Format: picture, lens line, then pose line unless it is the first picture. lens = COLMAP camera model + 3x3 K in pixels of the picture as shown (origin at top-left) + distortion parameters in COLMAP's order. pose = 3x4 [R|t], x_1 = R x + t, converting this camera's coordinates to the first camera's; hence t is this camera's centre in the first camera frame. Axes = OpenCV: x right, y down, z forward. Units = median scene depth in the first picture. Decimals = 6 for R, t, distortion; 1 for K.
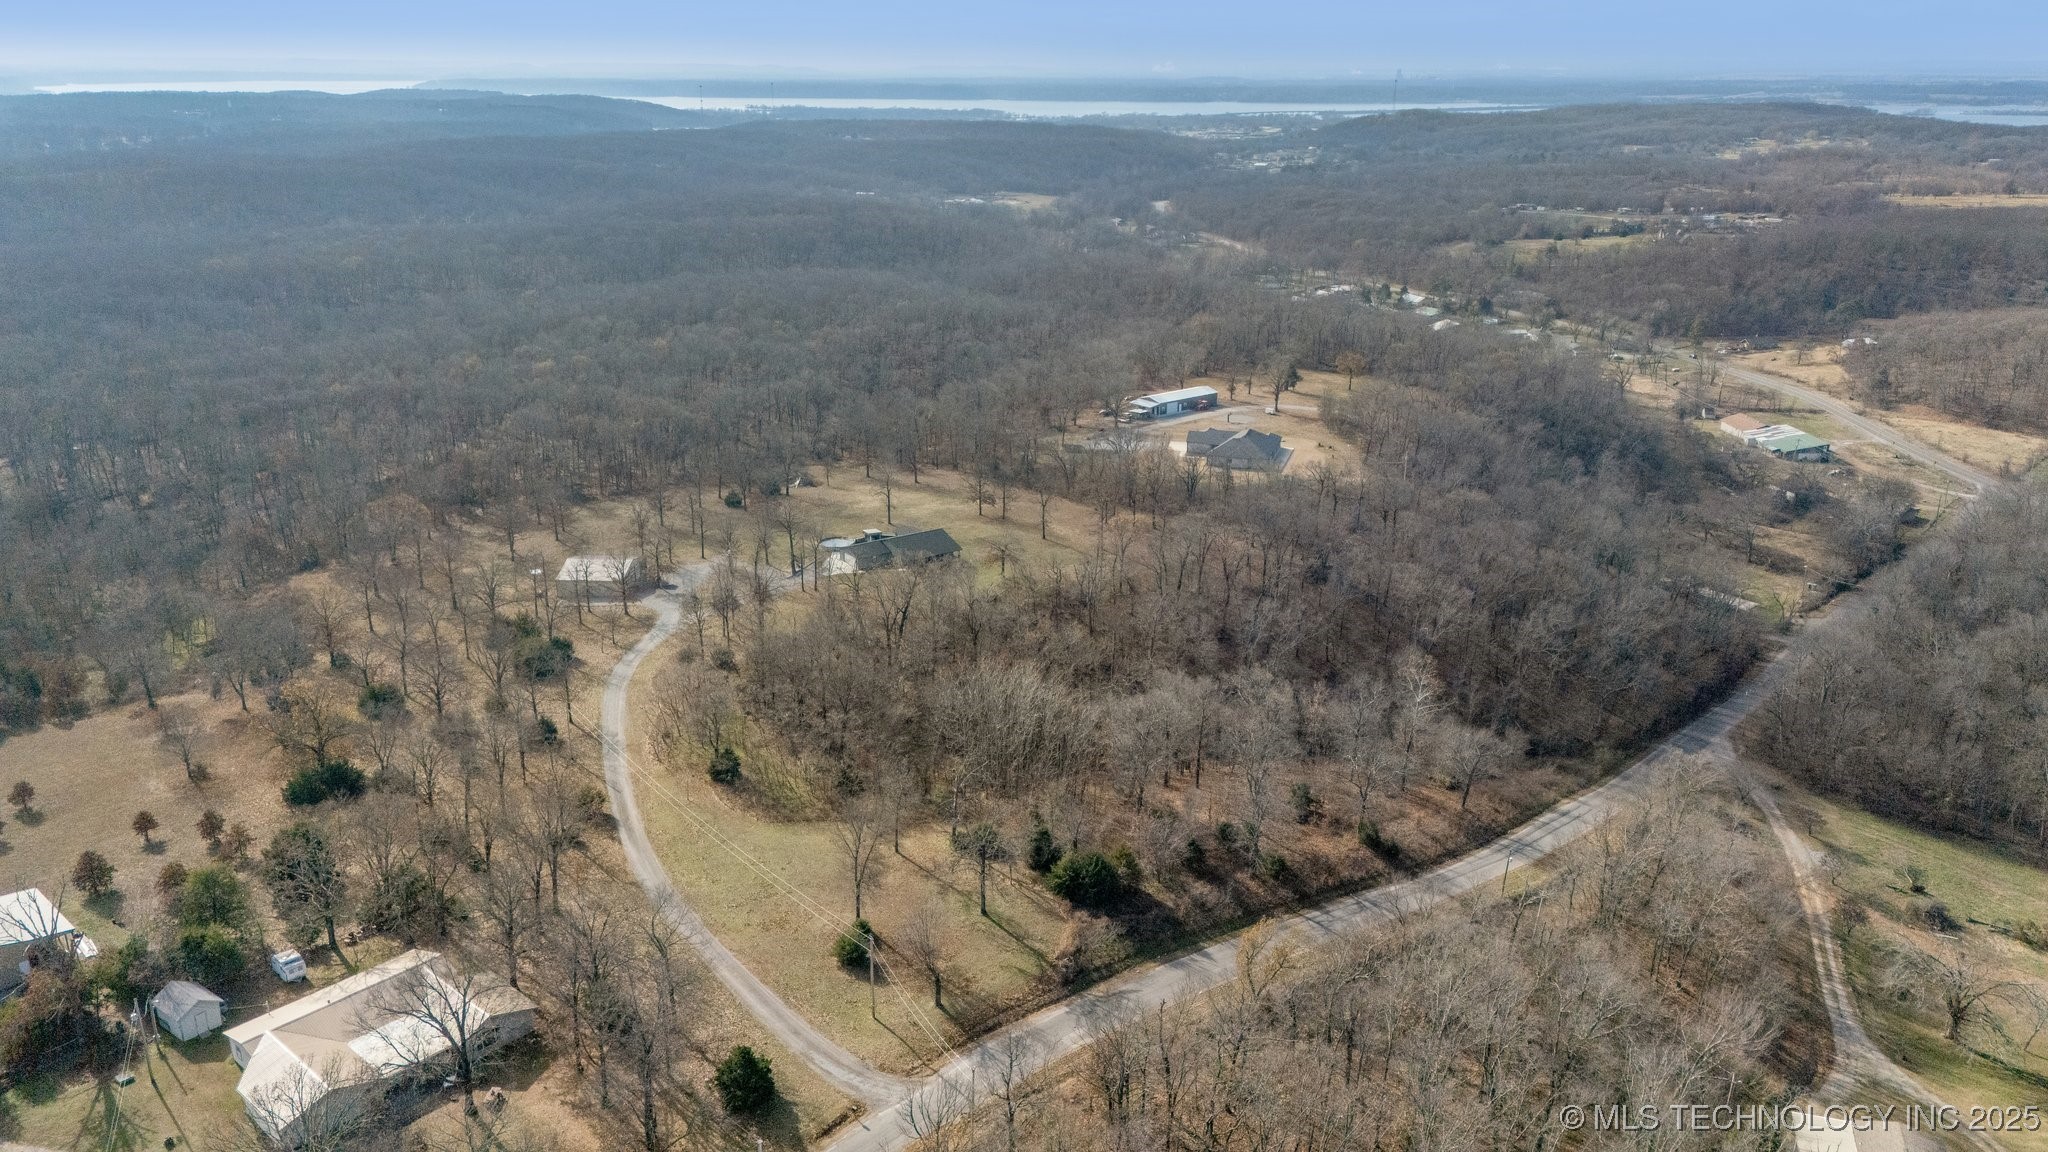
lens RADIAL K [[1520.8, 0, 1024.0], [0, 1520.8, 576.0], [0, 0, 1]] dist [0.109101, -0.143031]
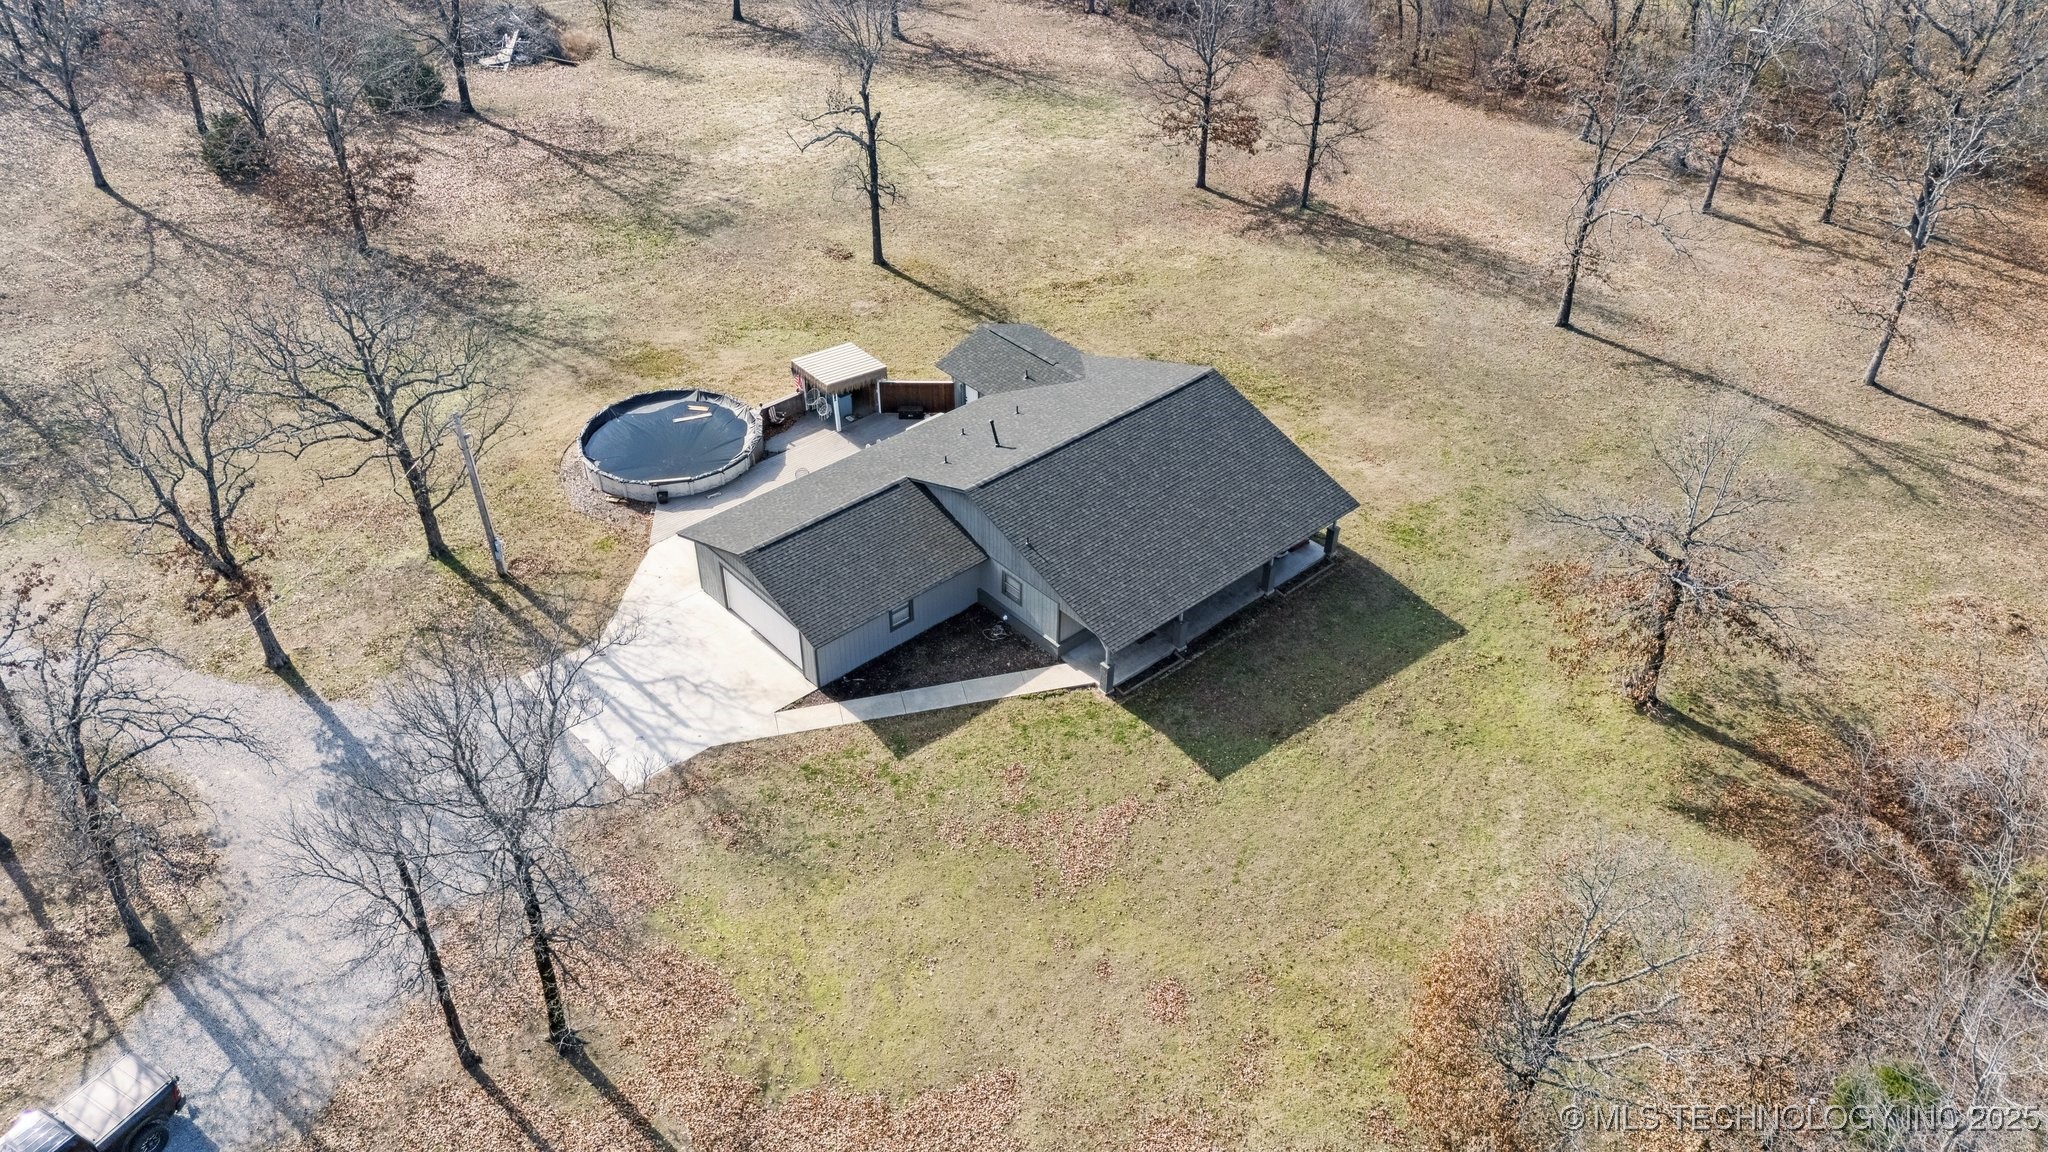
lens RADIAL K [[1509.4, 0, 1024.0], [0, 1509.4, 576.0], [0, 0, 1]] dist [0.081881, -0.074055]
pose [[0.994837, -0.059451, 0.082251, -0.115694], [0.030060, 0.946705, 0.320695, -0.084563], [-0.096933, -0.316567, 0.943604, 0.995458]]
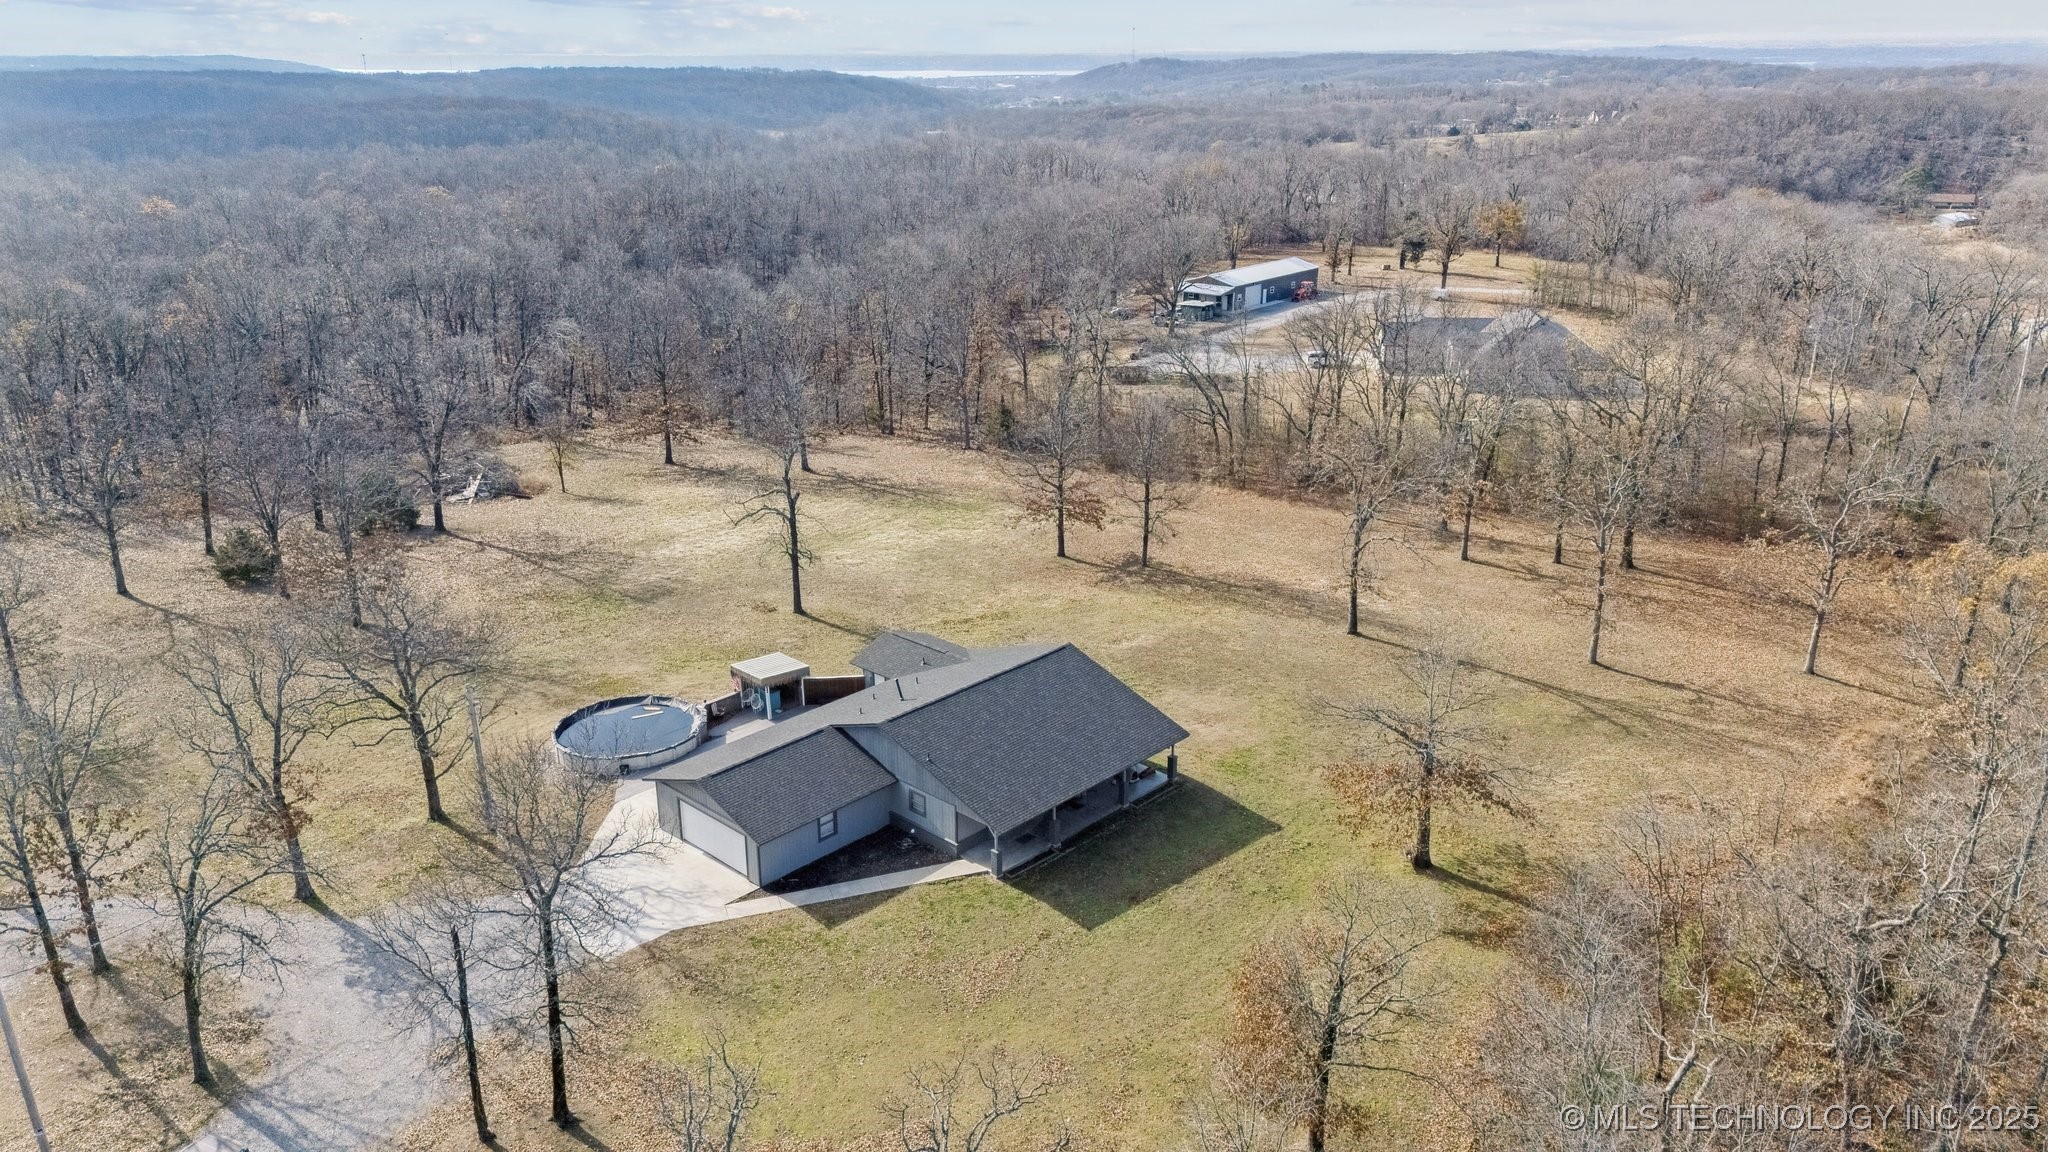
lens RADIAL K [[1499.1, 0, 1024.0], [0, 1499.1, 576.0], [0, 0, 1]] dist [0.160635, -0.346042]
pose [[0.983328, -0.069570, 0.168005, -0.123191], [0.067325, 0.997550, 0.019027, -0.058300], [-0.168917, -0.007399, 0.985602, 0.932784]]
